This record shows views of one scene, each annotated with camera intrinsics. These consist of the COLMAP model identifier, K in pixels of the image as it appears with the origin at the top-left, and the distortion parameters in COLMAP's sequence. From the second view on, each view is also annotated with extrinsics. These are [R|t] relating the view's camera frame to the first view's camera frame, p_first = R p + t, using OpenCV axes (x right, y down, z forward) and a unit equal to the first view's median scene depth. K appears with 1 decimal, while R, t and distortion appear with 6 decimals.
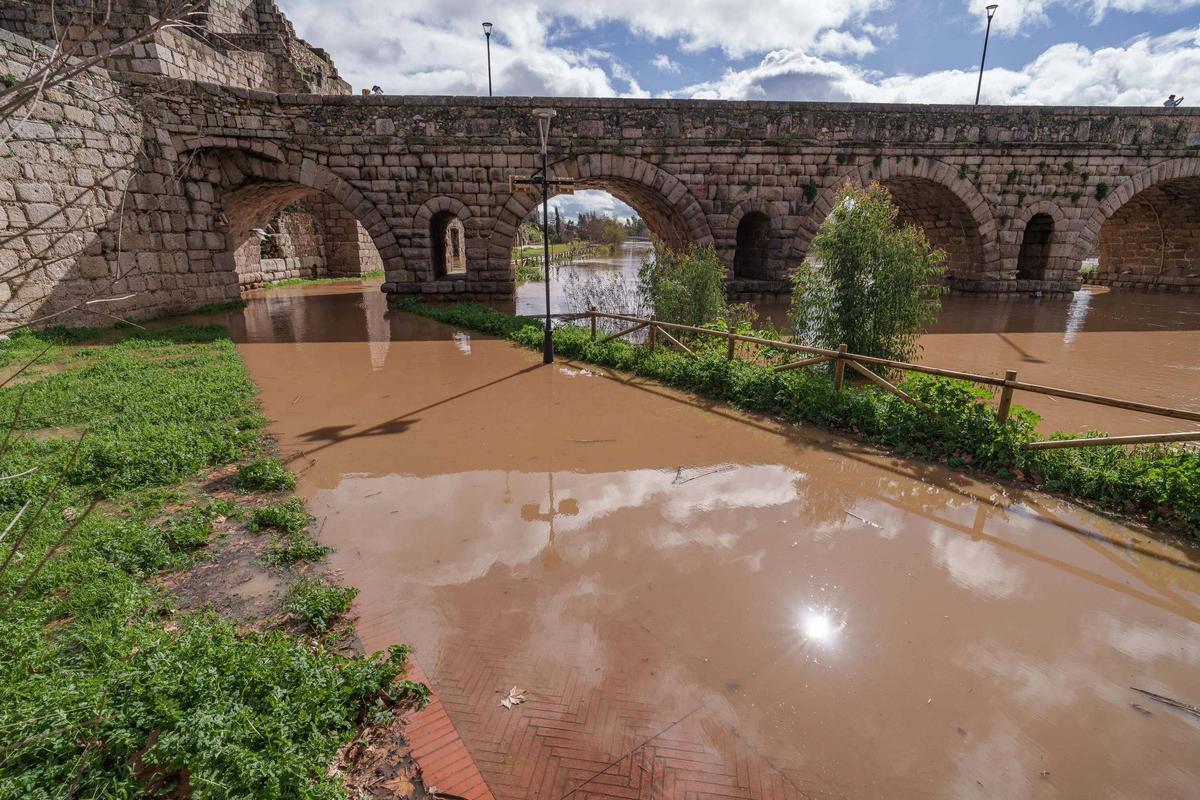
lens RADIAL K [[559.0, 0, 604.2], [0, 559.0, 398.4], [0, 0, 1]] dist [-0.027261, 0.014627]
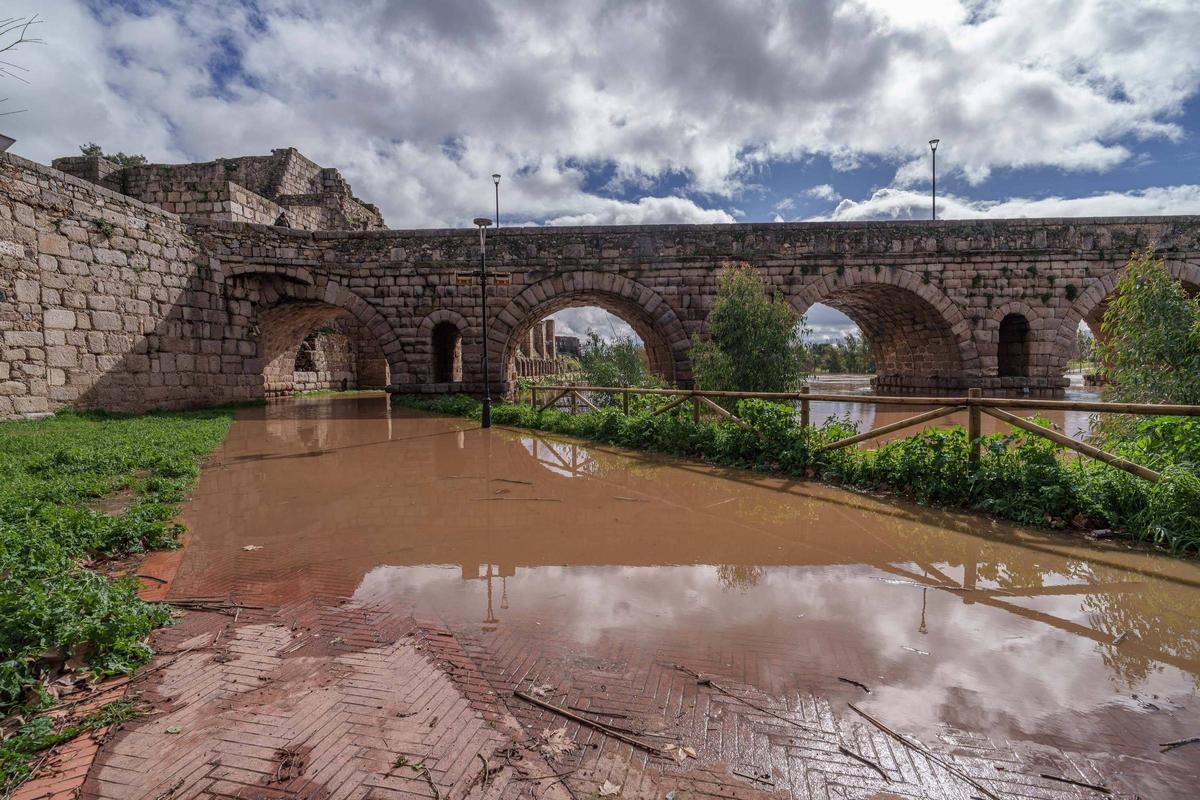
lens RADIAL K [[558.8, 0, 599.9], [0, 558.8, 401.8], [0, 0, 1]] dist [-0.022524, 0.011685]
pose [[0.996492, -0.012204, -0.082795, 0.115512], [-0.006339, 0.975460, -0.220084, 0.067897], [0.083450, 0.219836, 0.971961, -0.042984]]
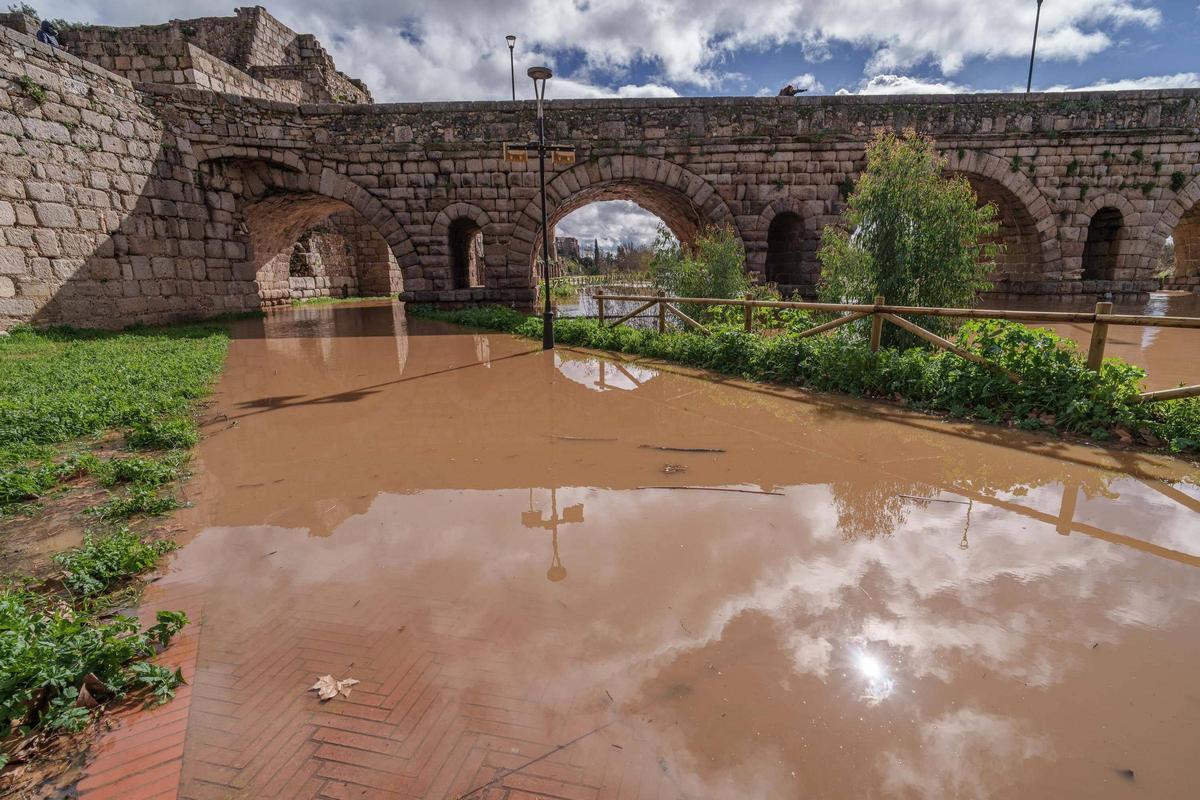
lens RADIAL K [[558.9, 0, 605.9], [0, 558.9, 399.9], [0, 0, 1]] dist [-0.026821, 0.014228]
pose [[0.997580, -0.005278, -0.069333, 0.028758], [0.001516, 0.998529, -0.054205, 0.035504], [0.069517, 0.053969, 0.996120, 0.056911]]
